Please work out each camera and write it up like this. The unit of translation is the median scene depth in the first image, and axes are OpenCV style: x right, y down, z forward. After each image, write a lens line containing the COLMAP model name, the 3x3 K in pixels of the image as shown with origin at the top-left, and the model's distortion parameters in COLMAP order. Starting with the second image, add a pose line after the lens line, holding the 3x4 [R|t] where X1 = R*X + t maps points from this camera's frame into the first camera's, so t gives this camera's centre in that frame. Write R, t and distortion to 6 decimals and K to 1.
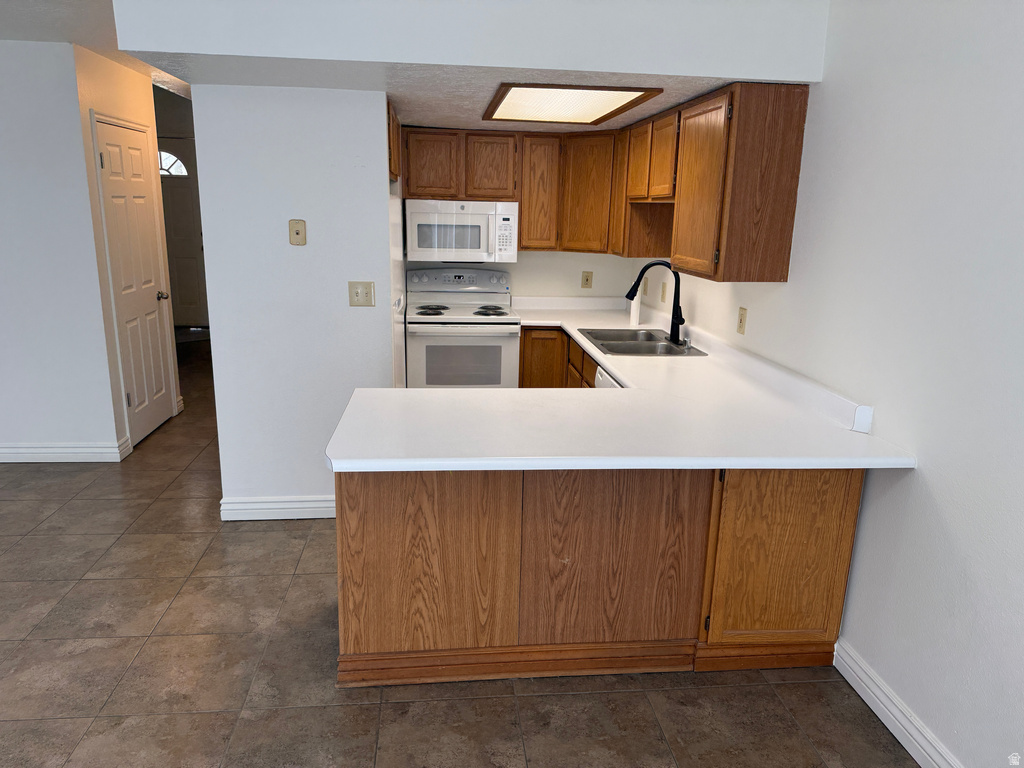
lens RADIAL K [[715.4, 0, 509.7], [0, 715.4, 384.5], [0, 0, 1]] dist [0.073830, -0.095884]
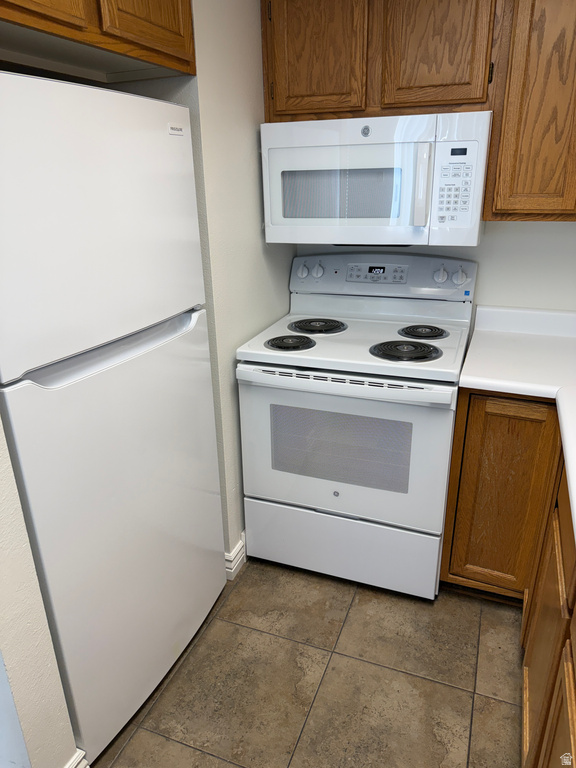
lens RADIAL K [[536.5, 0, 291.5], [0, 536.5, 380.4], [0, 0, 1]] dist [0.073830, -0.095884]
pose [[0.887914, 0.121529, -0.443666, 0.072871], [-0.070859, 0.989094, 0.129123, -0.122261], [0.454519, -0.083213, 0.886842, 0.631079]]
